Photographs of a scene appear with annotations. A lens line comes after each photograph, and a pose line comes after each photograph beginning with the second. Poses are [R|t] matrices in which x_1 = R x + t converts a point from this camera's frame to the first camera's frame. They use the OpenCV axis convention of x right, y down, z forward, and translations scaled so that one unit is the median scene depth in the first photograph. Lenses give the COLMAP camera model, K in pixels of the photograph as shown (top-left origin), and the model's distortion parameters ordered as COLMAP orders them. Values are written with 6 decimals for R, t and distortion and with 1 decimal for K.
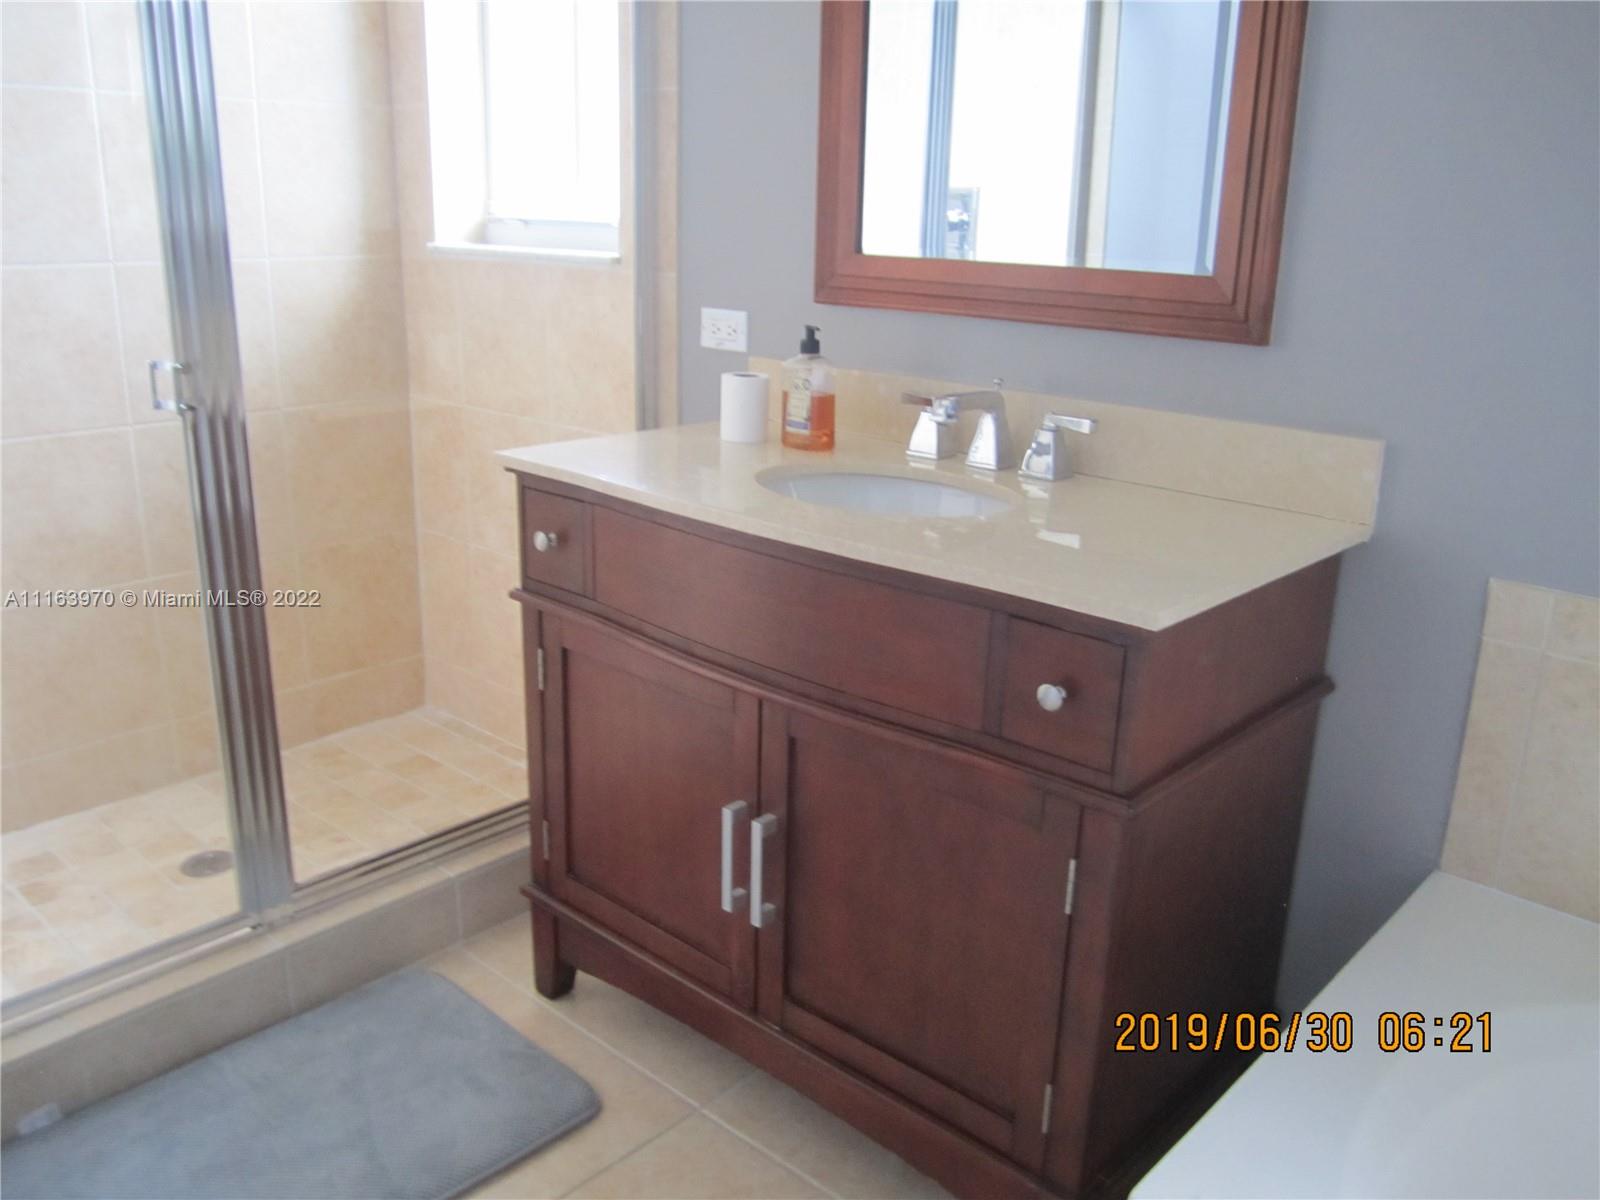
lens RADIAL K [[1311.3, 0, 797.8], [0, 1311.3, 604.3], [0, 0, 1]] dist [-0.056177, 0.007539]
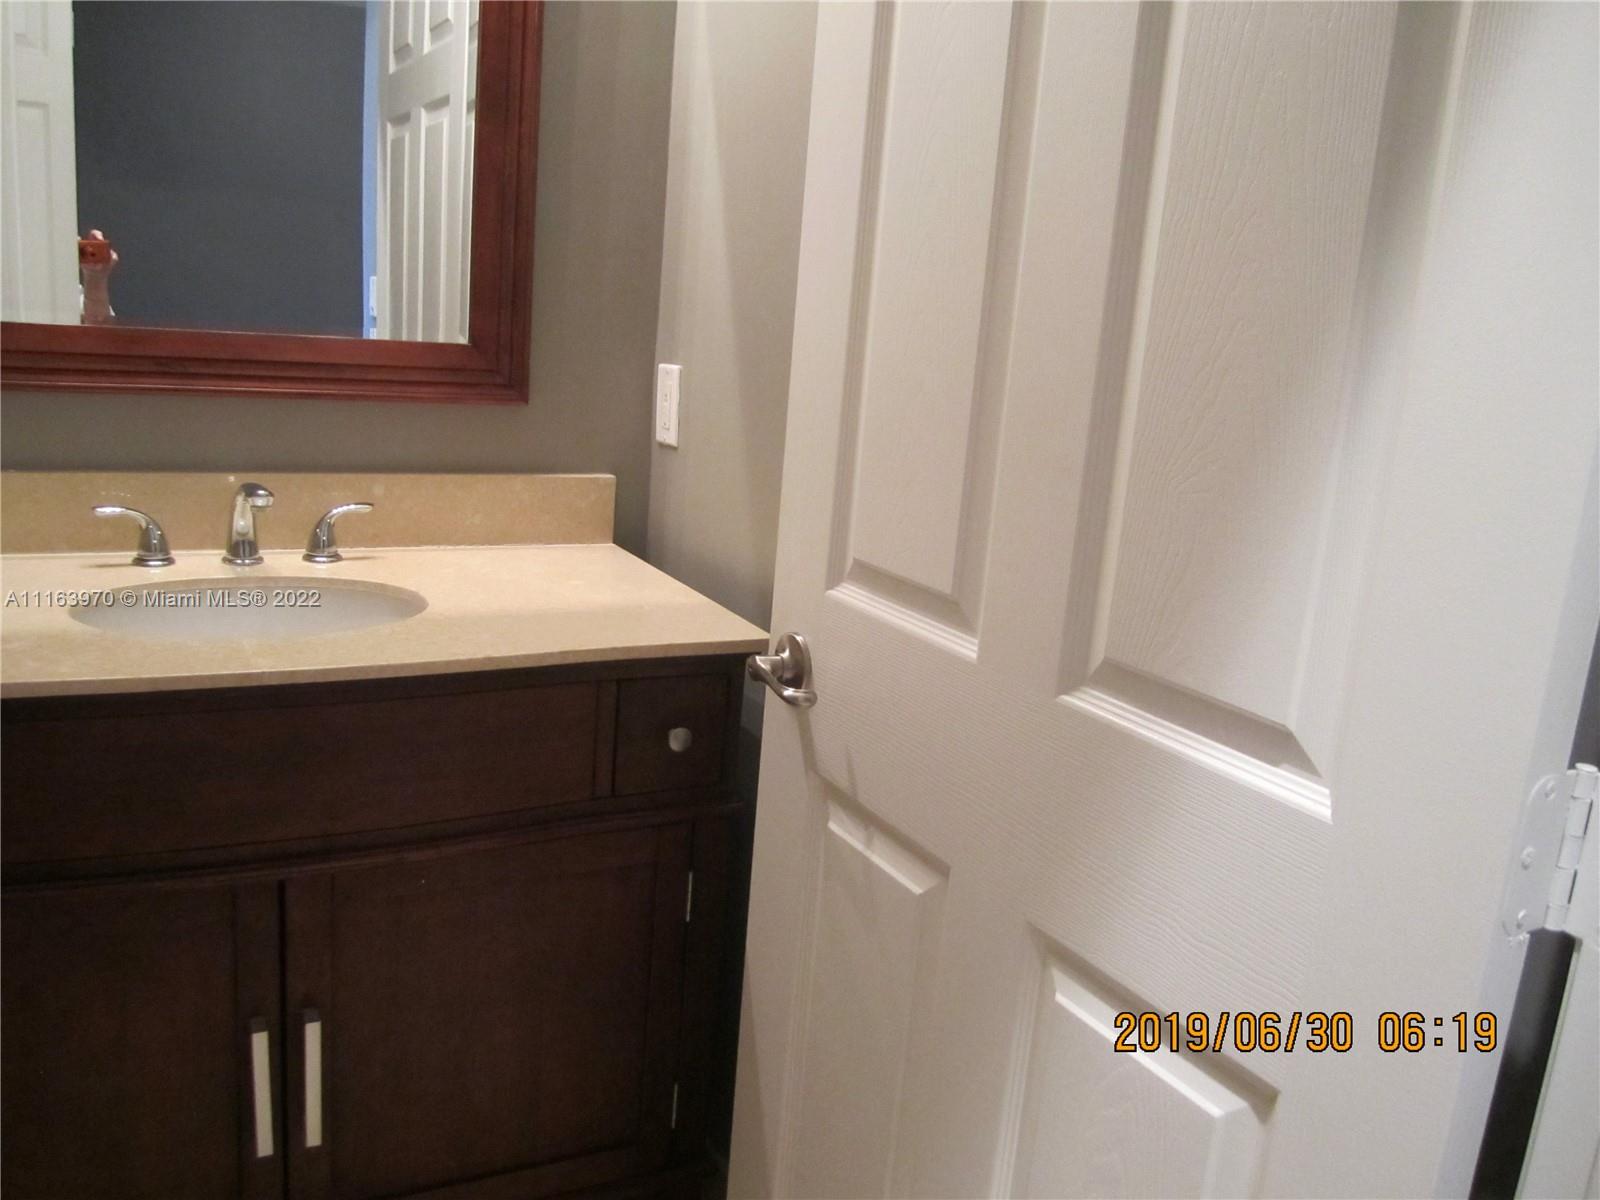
lens RADIAL K [[1311.3, 0, 797.8], [0, 1311.3, 604.3], [0, 0, 1]] dist [-0.056177, 0.007539]
pose [[0.347464, -0.206244, 0.914731, -0.582375], [0.209904, 0.967864, 0.138491, -0.130213], [-0.913898, 0.143885, 0.379589, 0.358635]]
